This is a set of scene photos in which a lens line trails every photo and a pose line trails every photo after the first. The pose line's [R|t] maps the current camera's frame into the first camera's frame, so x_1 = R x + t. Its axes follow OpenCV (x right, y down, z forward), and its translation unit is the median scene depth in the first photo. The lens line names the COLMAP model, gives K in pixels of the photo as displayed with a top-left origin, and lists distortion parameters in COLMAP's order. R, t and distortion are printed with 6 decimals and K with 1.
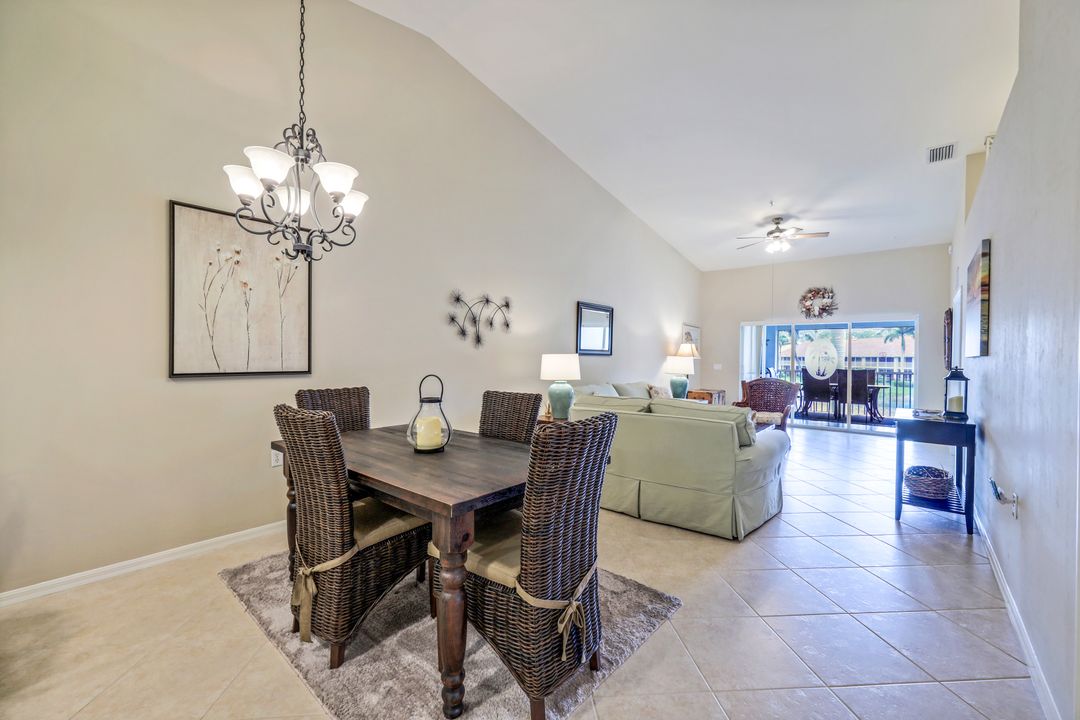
lens RADIAL K [[440.5, 0, 540.5], [0, 440.5, 362.2], [0, 0, 1]] dist [-0.004678, 0.001132]
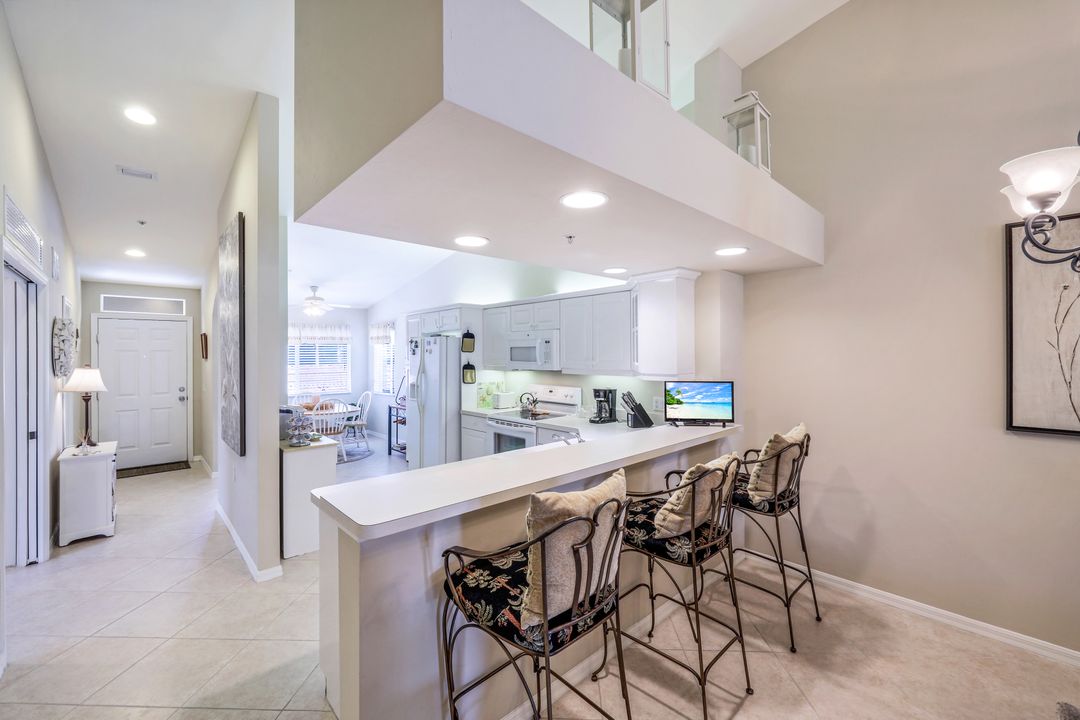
lens RADIAL K [[440.5, 0, 542.9], [0, 440.5, 352.0], [0, 0, 1]] dist [-0.004678, 0.001132]
pose [[-0.118173, -0.013205, -0.992905, 0.068087], [-0.009272, 0.999883, -0.012194, -0.055945], [0.992950, 0.007765, -0.118282, 0.111444]]
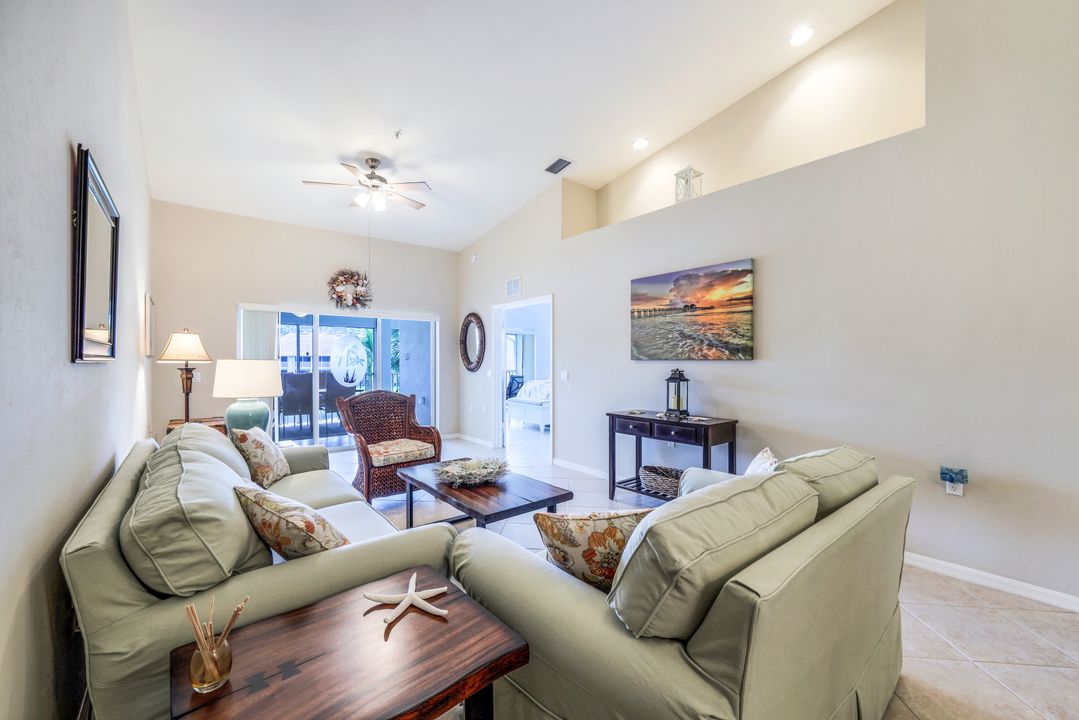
lens RADIAL K [[440.1, 0, 548.7], [0, 440.1, 361.8], [0, 0, 1]] dist [-0.004678, 0.001132]
pose [[0.179082, -0.015011, 0.983720, -0.140527], [0.013104, 0.999831, 0.012871, -0.019331], [-0.983747, 0.010585, 0.179248, 0.860678]]
